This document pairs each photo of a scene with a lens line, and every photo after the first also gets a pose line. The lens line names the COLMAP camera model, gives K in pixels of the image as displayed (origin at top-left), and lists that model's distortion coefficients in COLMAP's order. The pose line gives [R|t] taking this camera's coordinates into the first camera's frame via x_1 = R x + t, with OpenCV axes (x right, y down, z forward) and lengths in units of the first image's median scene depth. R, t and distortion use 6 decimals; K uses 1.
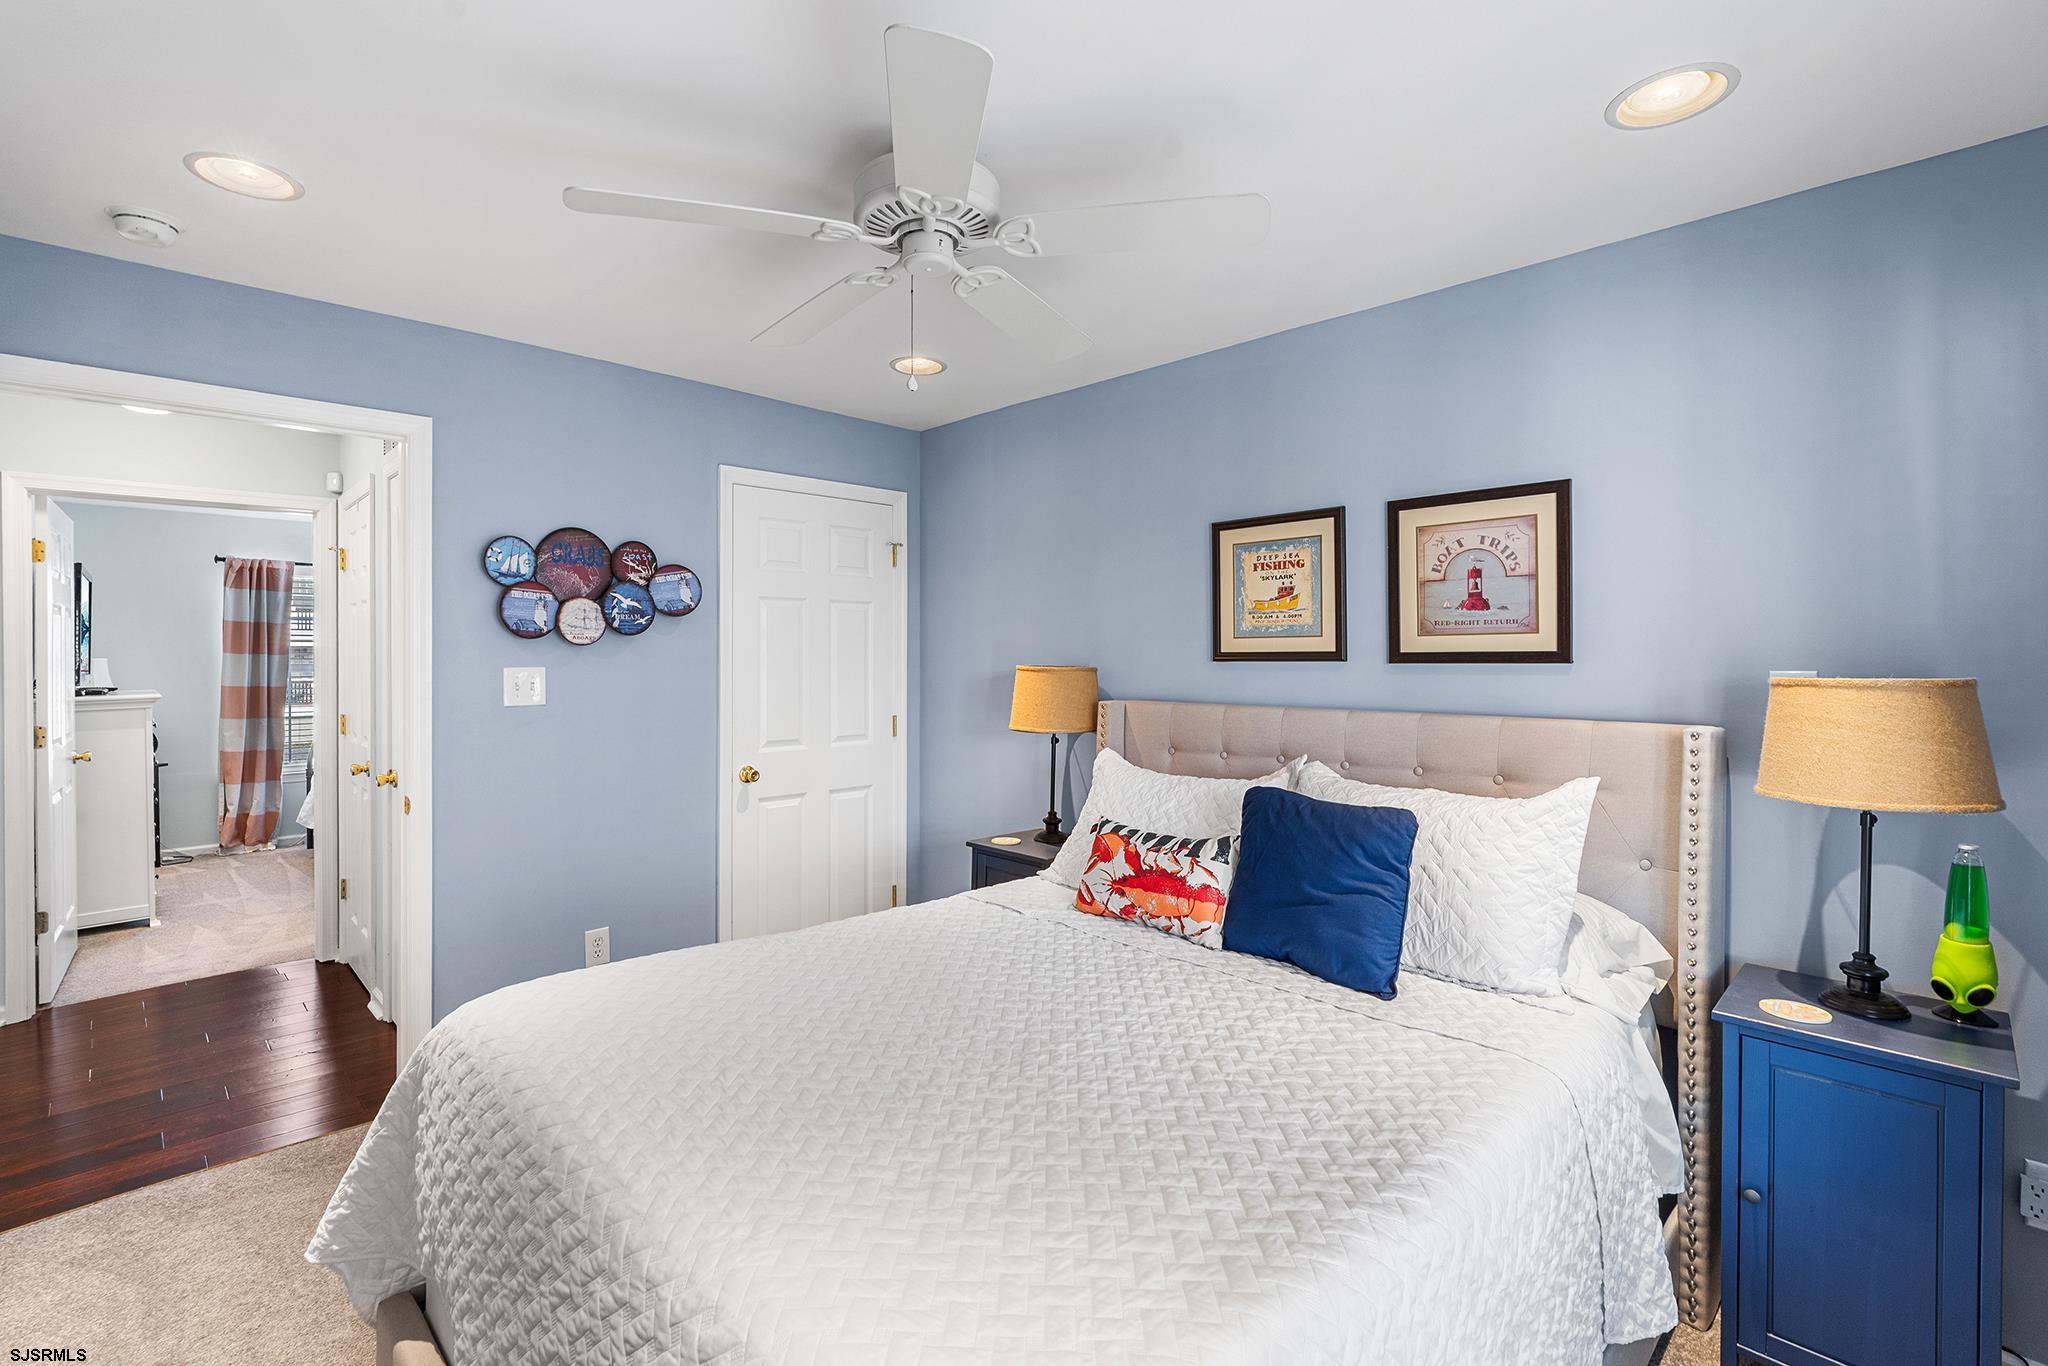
lens RADIAL K [[925.5, 0, 1014.1], [0, 925.5, 666.6], [0, 0, 1]] dist [-0.004680, -0.000210]
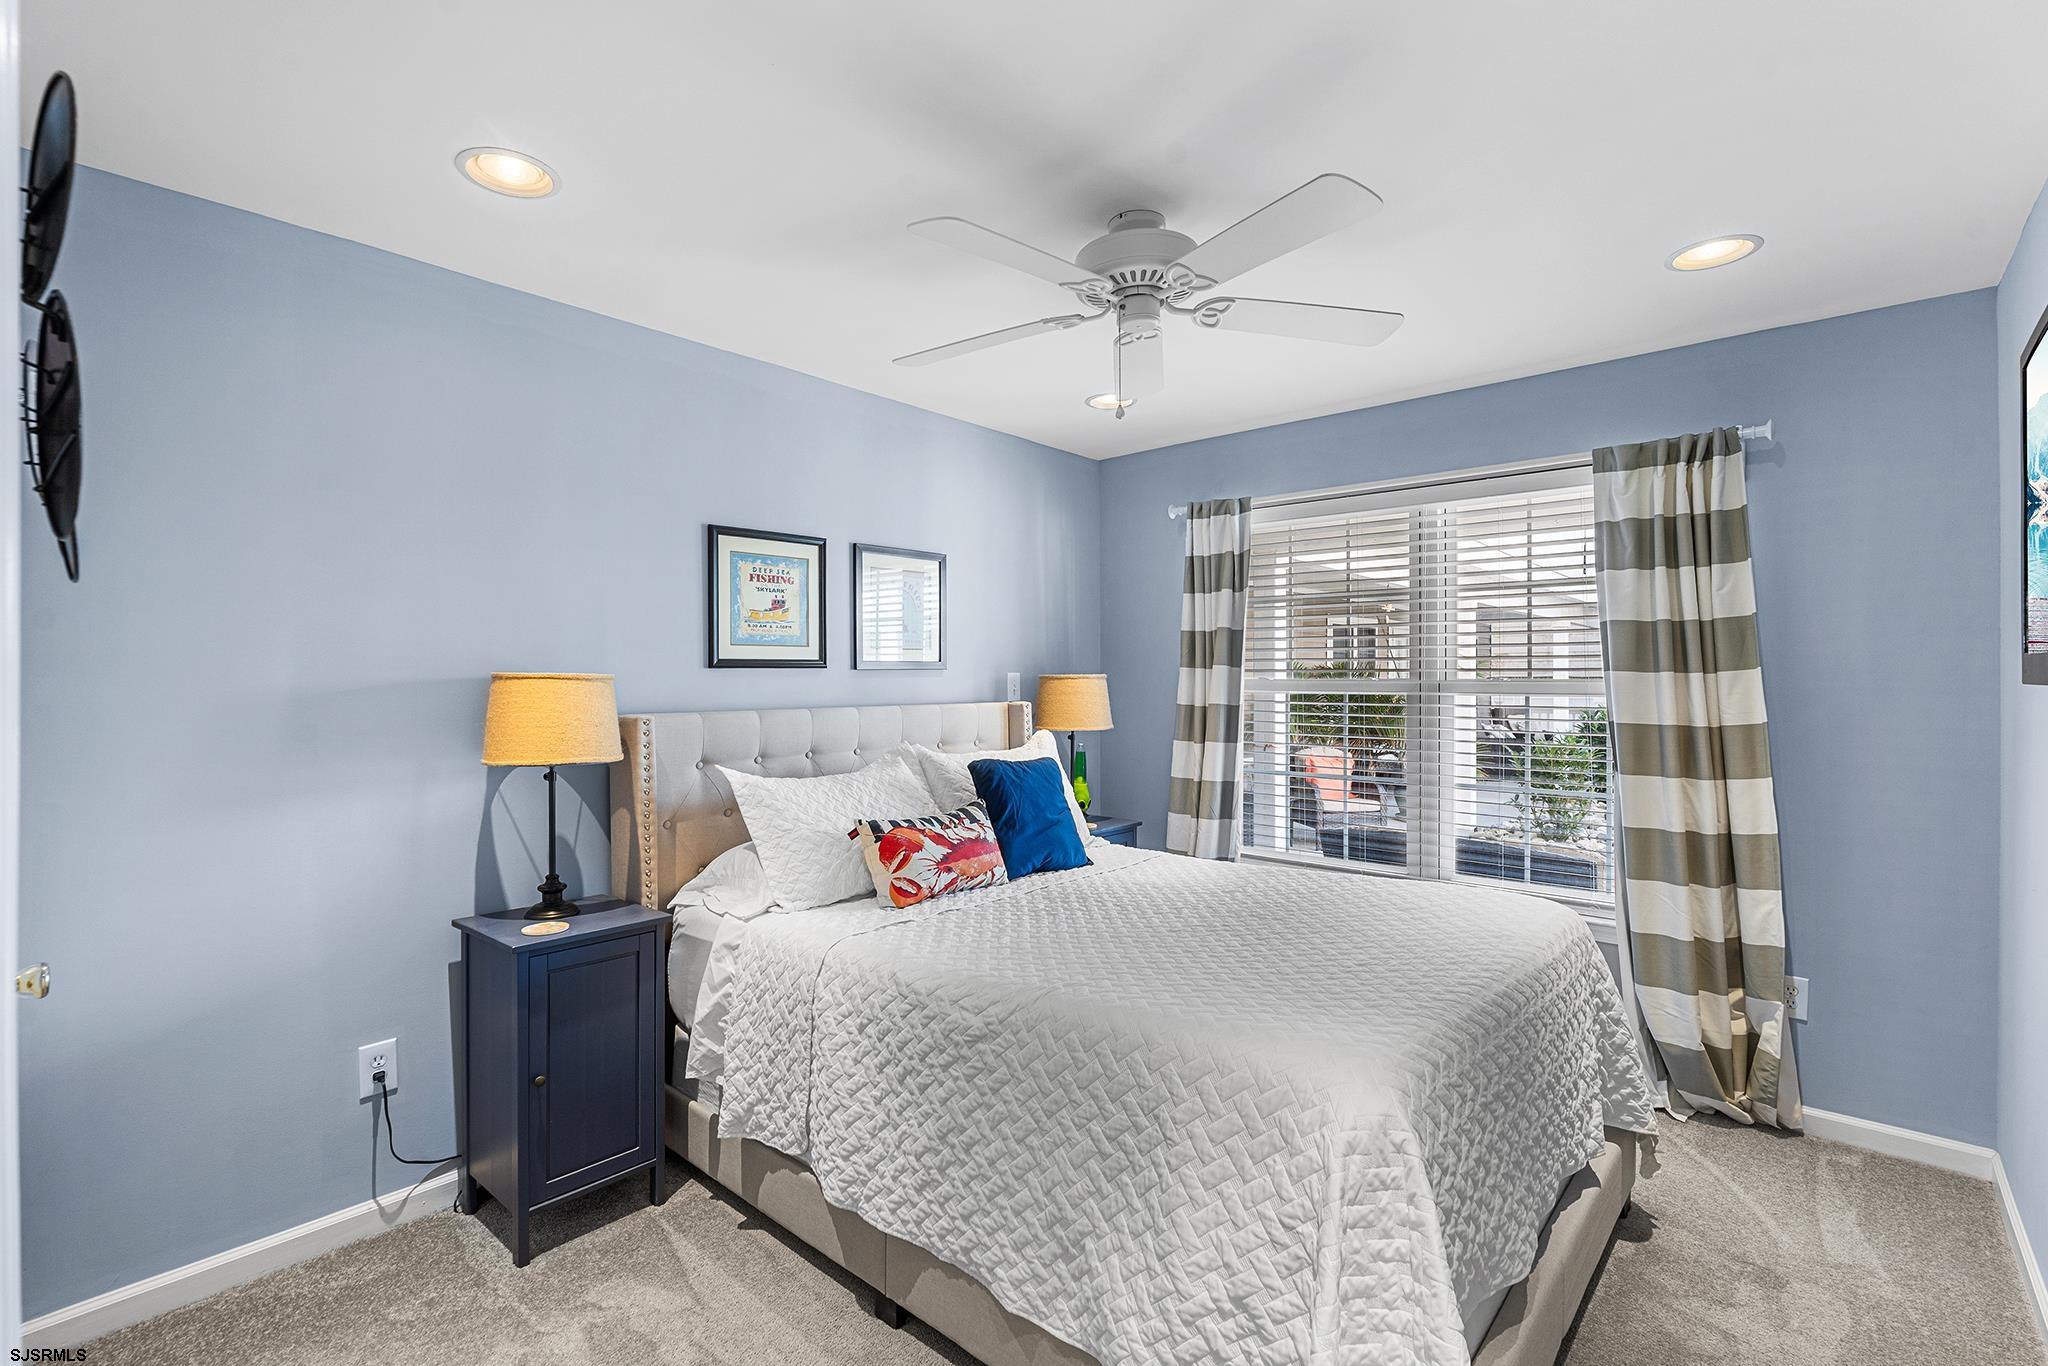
lens RADIAL K [[920.0, 0, 1007.8], [0, 920.0, 690.9], [0, 0, 1]] dist [-0.004103, -0.000264]
pose [[-0.069190, -0.024384, 0.997305, -0.804094], [0.011538, 0.999615, 0.025241, -0.002713], [-0.997537, 0.013253, -0.068882, 0.795208]]
